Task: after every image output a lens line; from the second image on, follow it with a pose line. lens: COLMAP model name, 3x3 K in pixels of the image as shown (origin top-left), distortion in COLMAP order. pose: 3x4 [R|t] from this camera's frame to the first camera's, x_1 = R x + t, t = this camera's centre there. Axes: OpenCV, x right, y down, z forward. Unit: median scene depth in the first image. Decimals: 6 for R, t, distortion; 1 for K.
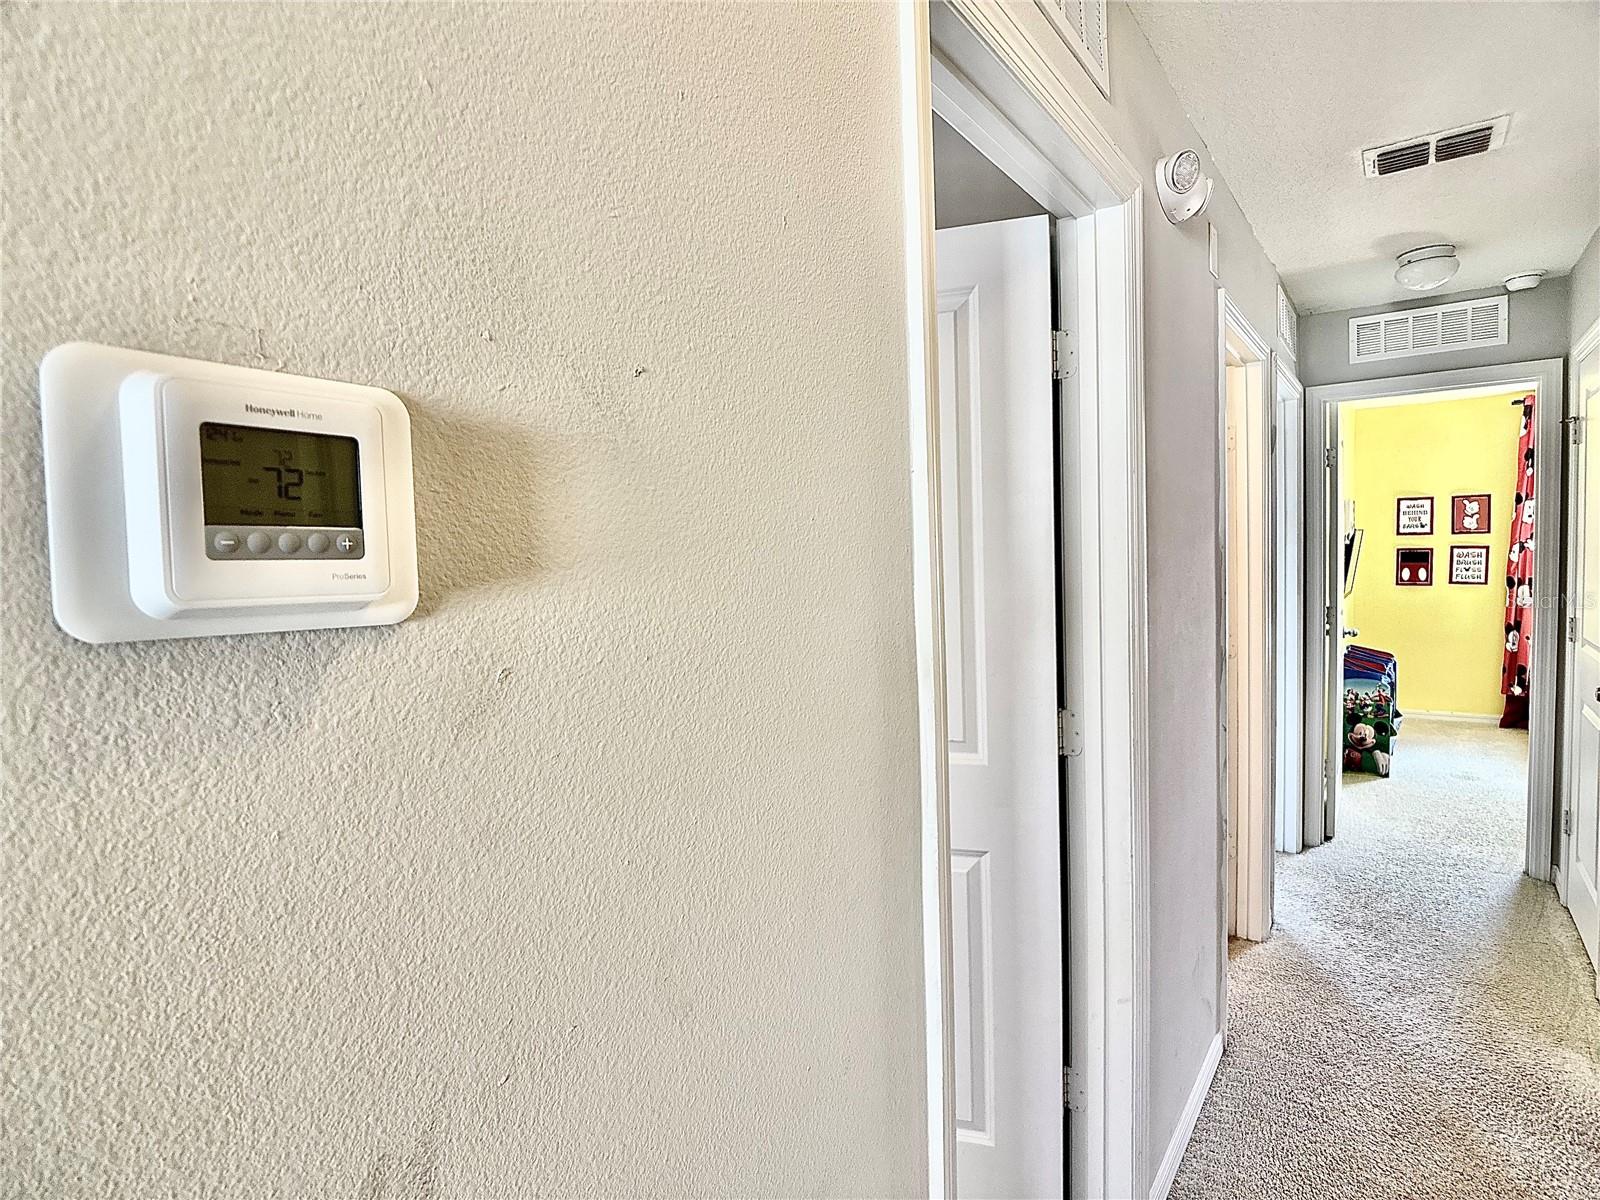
lens RADIAL K [[841.5, 0, 803.1], [0, 841.5, 605.5], [0, 0, 1]] dist [-0.026256, 0.002623]
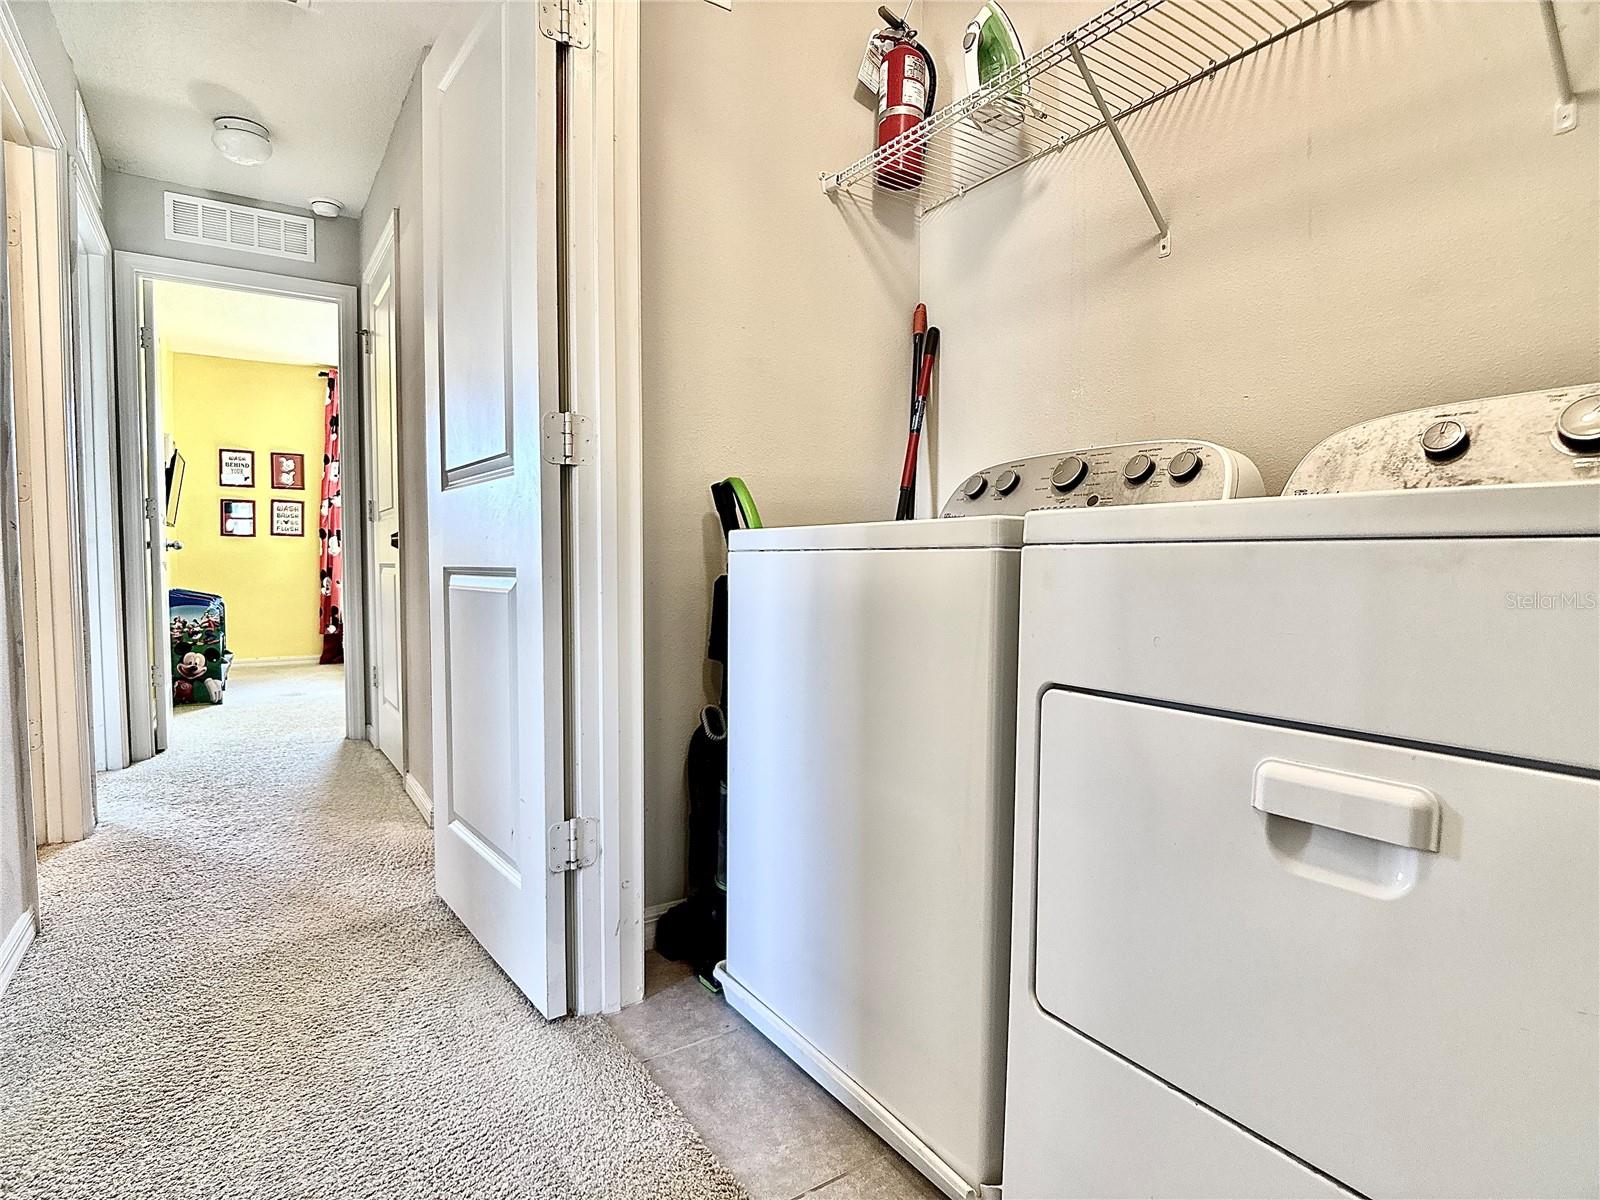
lens RADIAL K [[841.5, 0, 806.0], [0, 841.5, 602.8], [0, 0, 1]] dist [-0.026256, 0.002623]
pose [[0.331778, -0.012969, 0.943268, 0.003866], [0.044597, 0.999003, -0.001951, 0.100053], [-0.942303, 0.042715, 0.332026, 0.009325]]
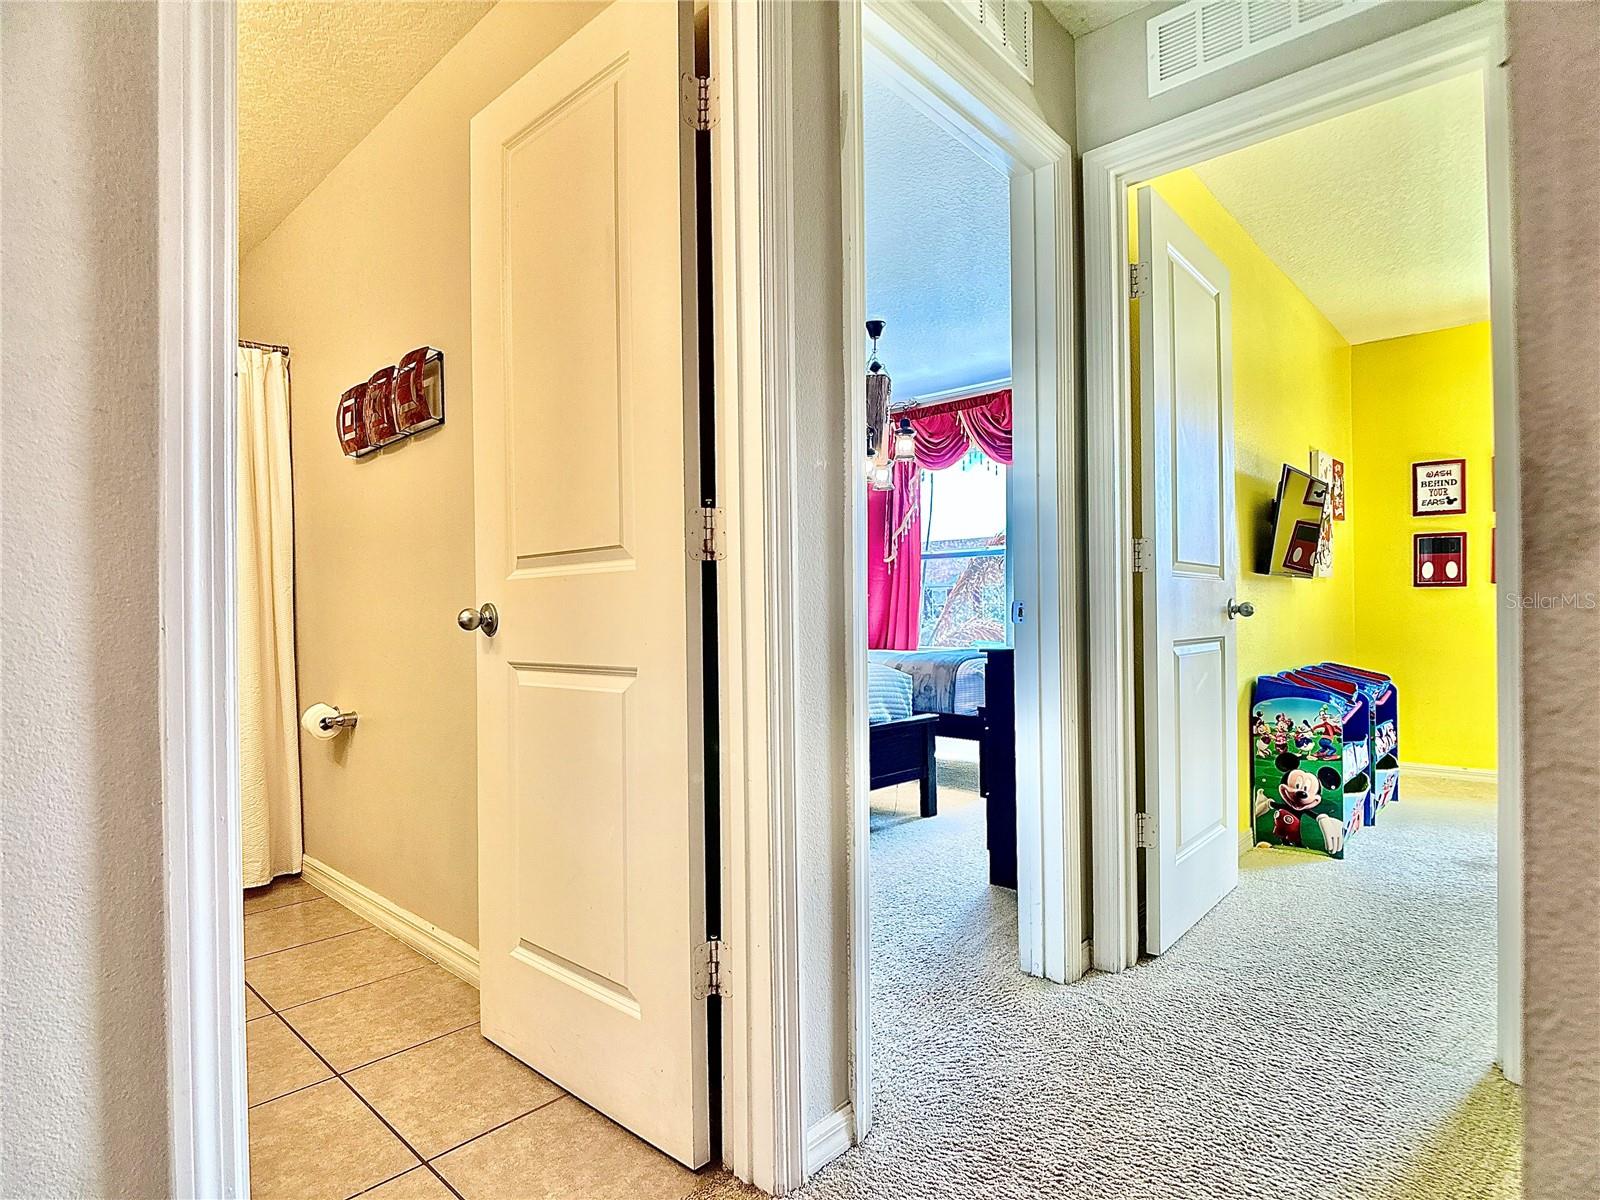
lens RADIAL K [[841.5, 0, 801.3], [0, 841.5, 607.1], [0, 0, 1]] dist [-0.026256, 0.002623]
pose [[0.993430, 0.021765, -0.112349, 0.309746], [-0.029362, 0.997360, -0.066415, 0.061257], [0.110607, 0.069278, 0.991447, 0.275808]]
